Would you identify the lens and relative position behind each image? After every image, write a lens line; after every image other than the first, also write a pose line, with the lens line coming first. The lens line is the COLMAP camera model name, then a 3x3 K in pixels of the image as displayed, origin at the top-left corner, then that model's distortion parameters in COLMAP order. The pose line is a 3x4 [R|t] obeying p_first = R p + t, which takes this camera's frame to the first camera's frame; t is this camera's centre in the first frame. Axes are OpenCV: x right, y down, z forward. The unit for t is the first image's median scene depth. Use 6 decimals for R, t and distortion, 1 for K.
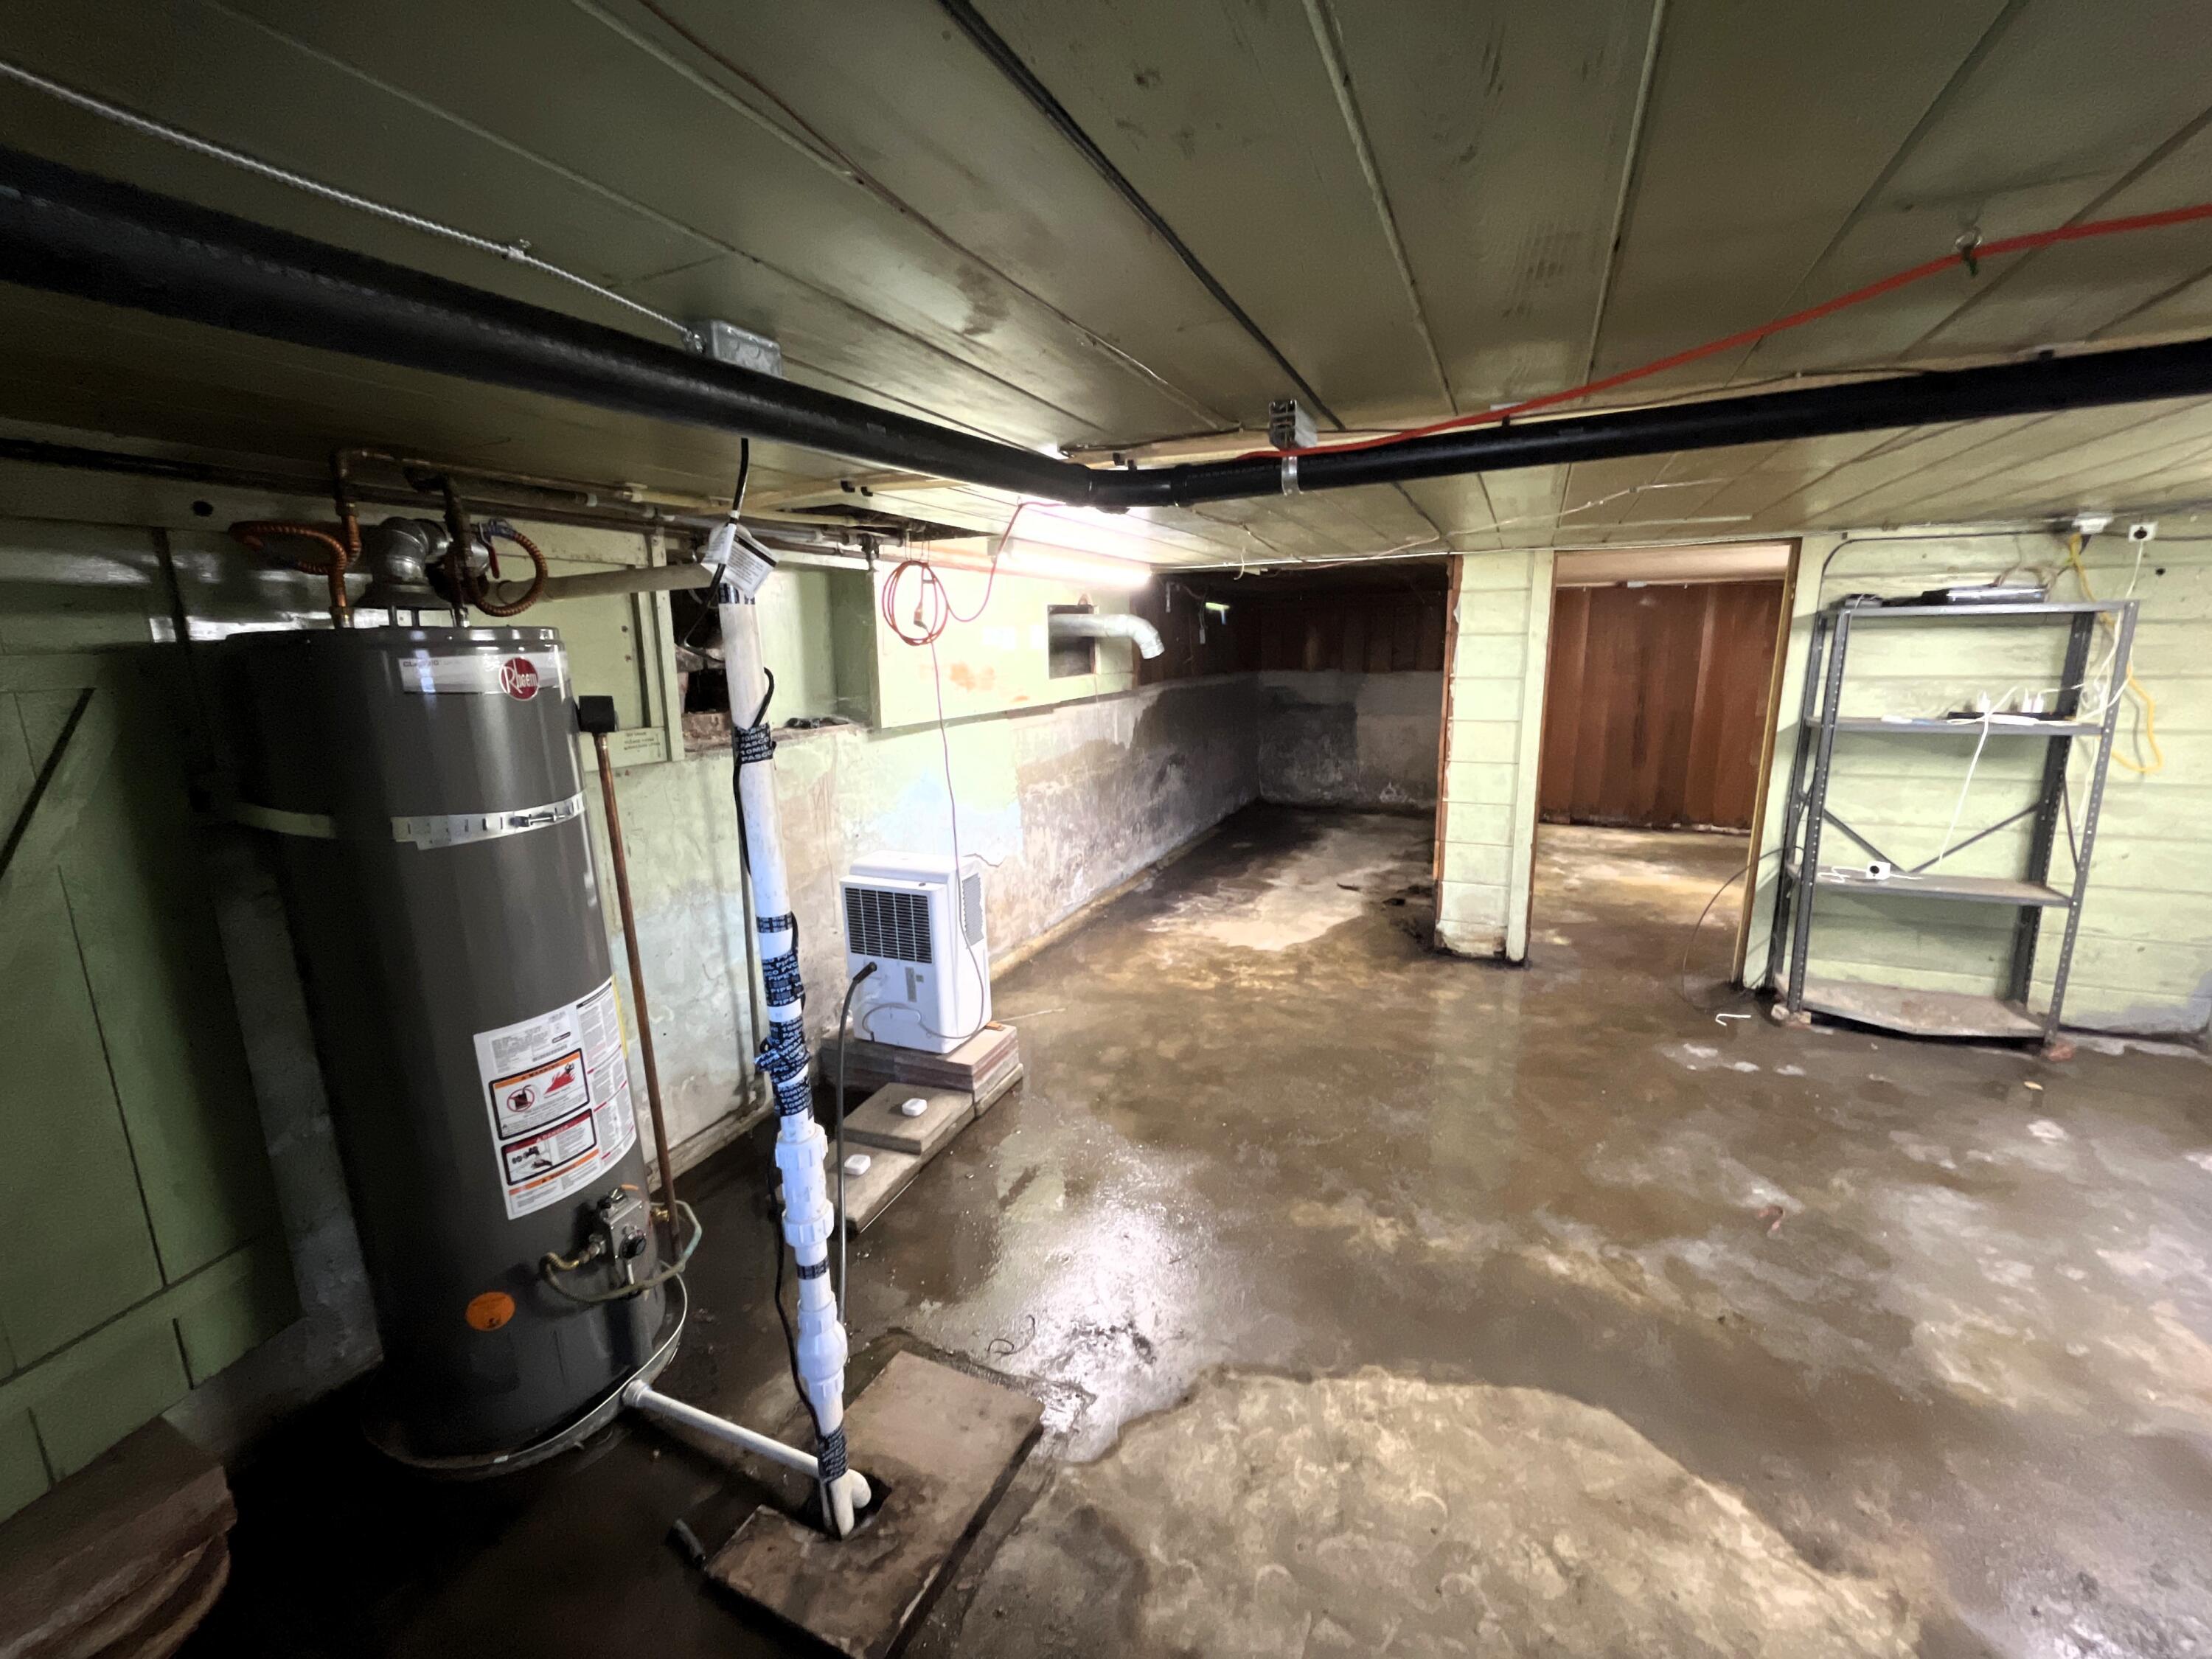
lens RADIAL K [[897.6, 0, 1100.3], [0, 897.6, 824.5], [0, 0, 1]] dist [-0.003889, -0.000085]
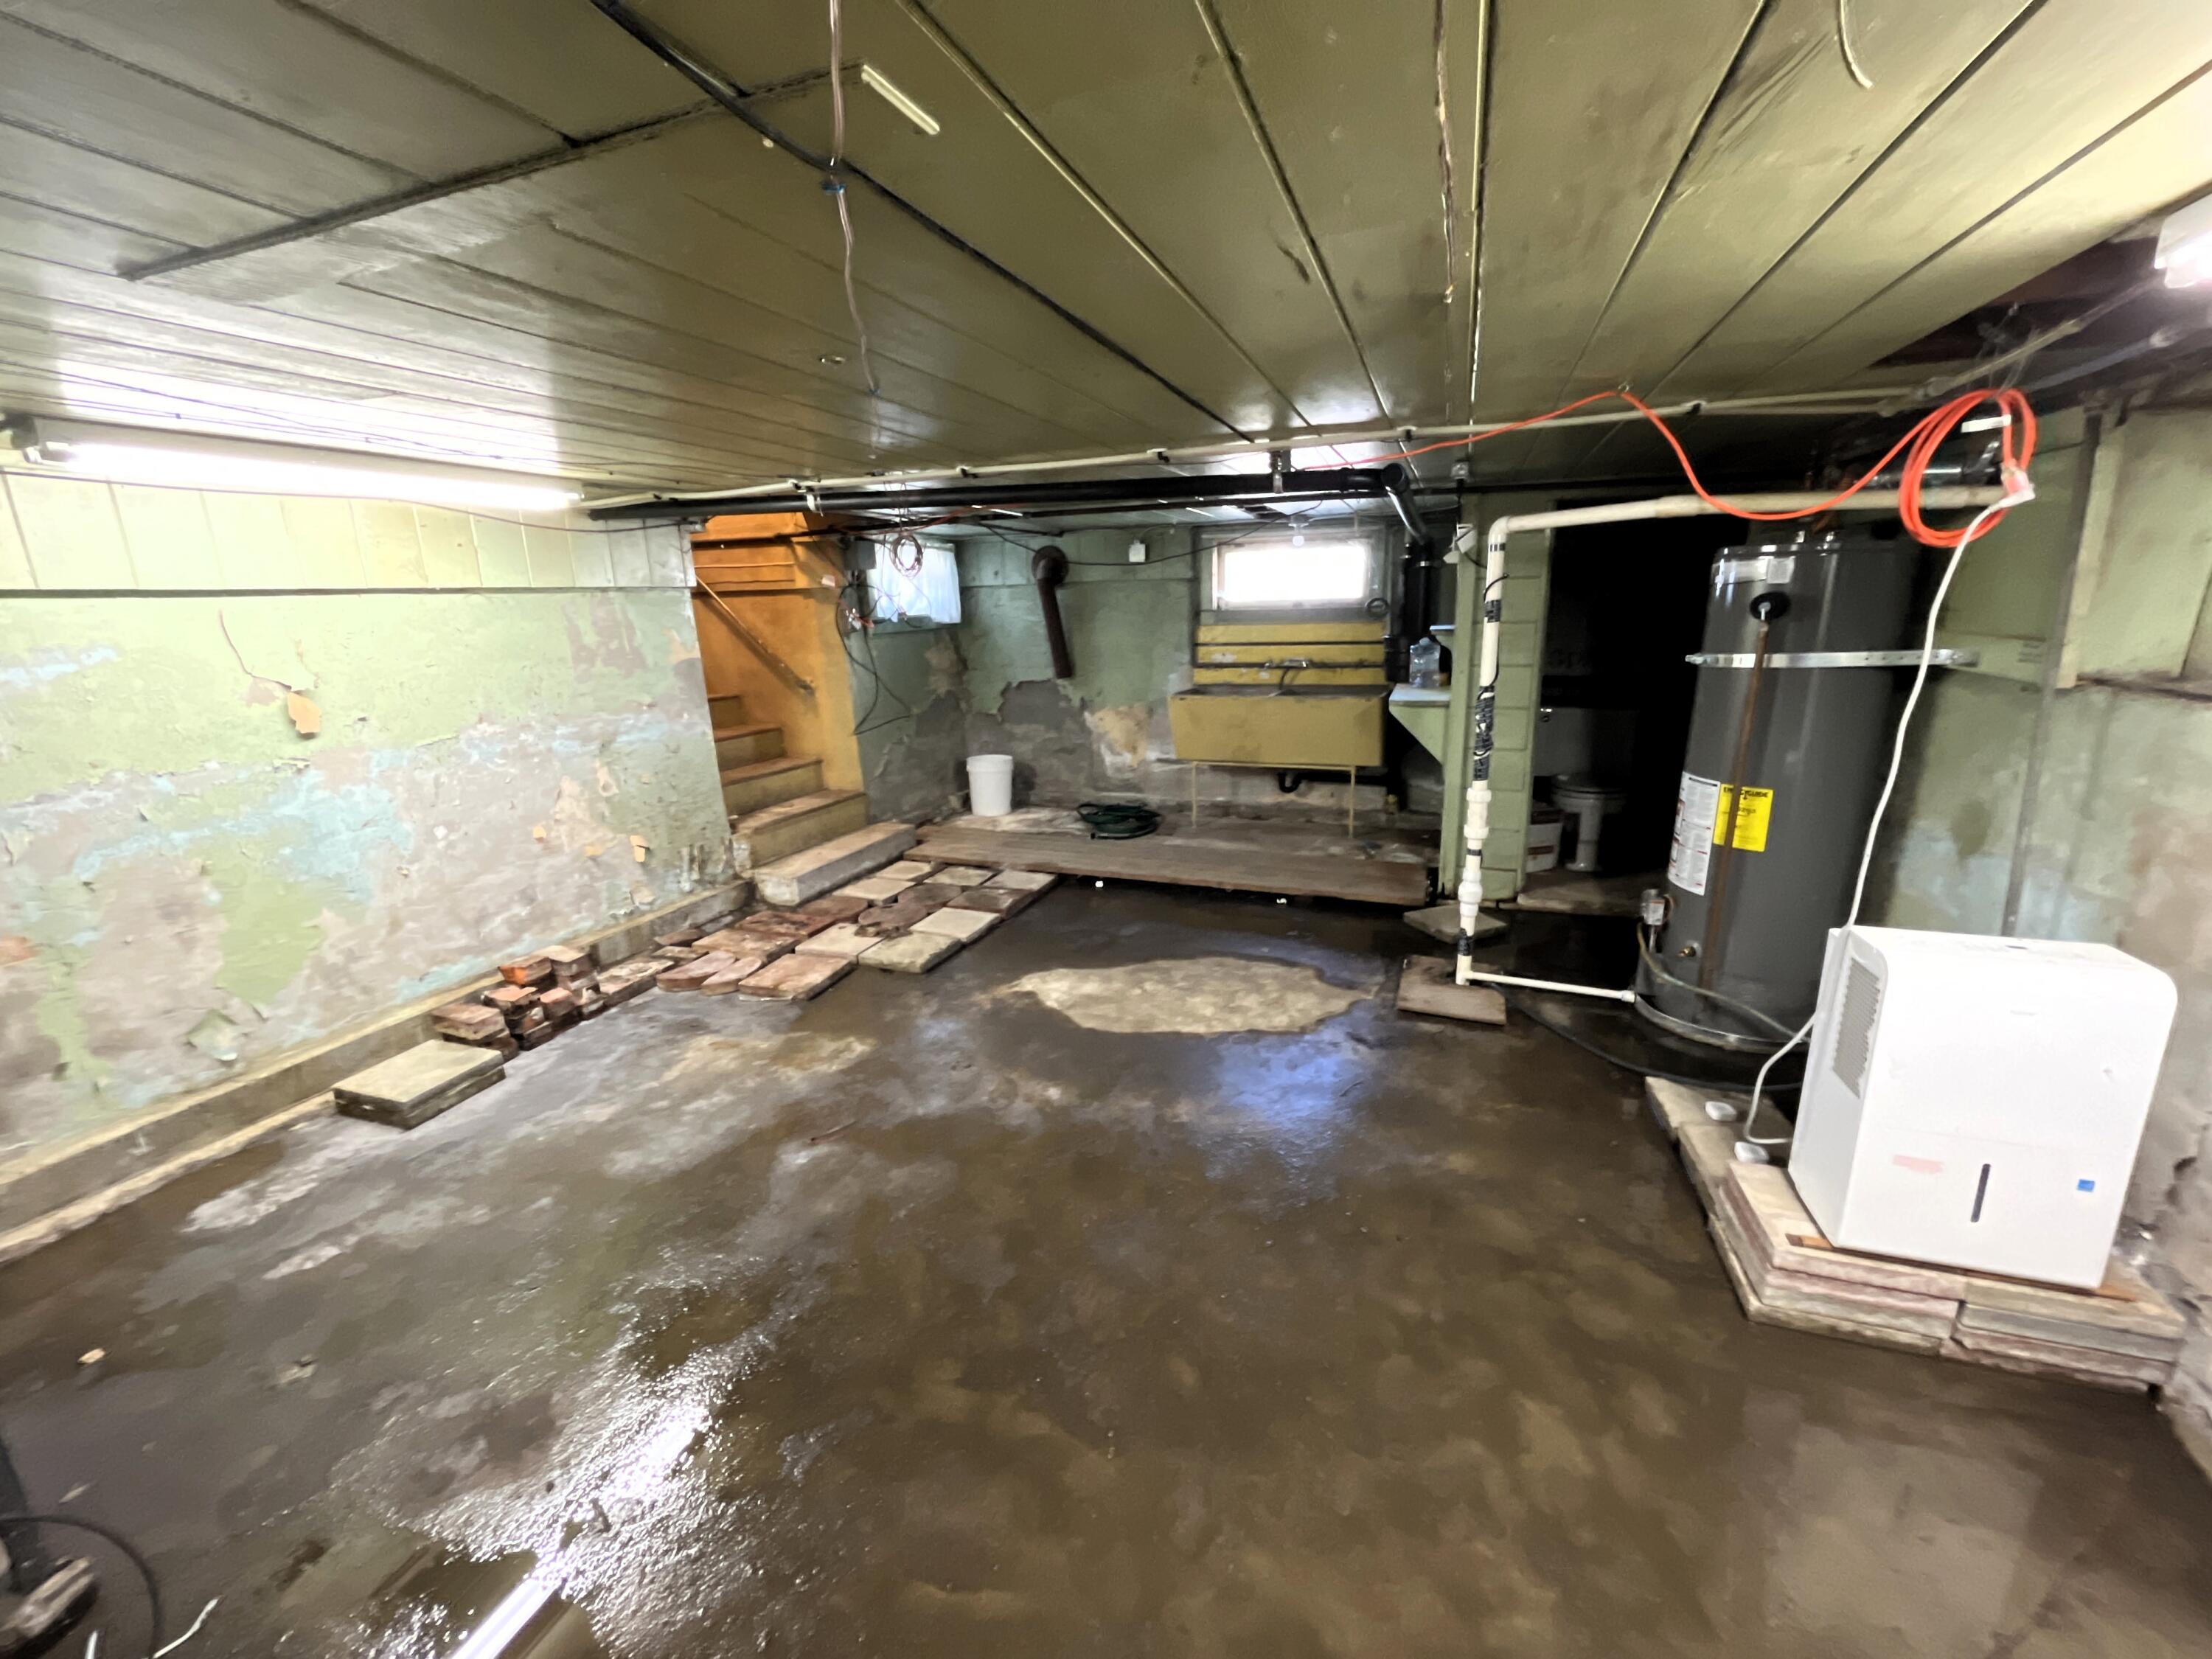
lens RADIAL K [[897.6, 0, 1113.2], [0, 897.6, 832.2], [0, 0, 1]] dist [-0.003889, -0.000085]
pose [[-0.995442, 0.066995, -0.067872, 0.573032], [0.029849, 0.894803, 0.445462, -0.450249], [0.090576, 0.441405, -0.892725, 2.297754]]
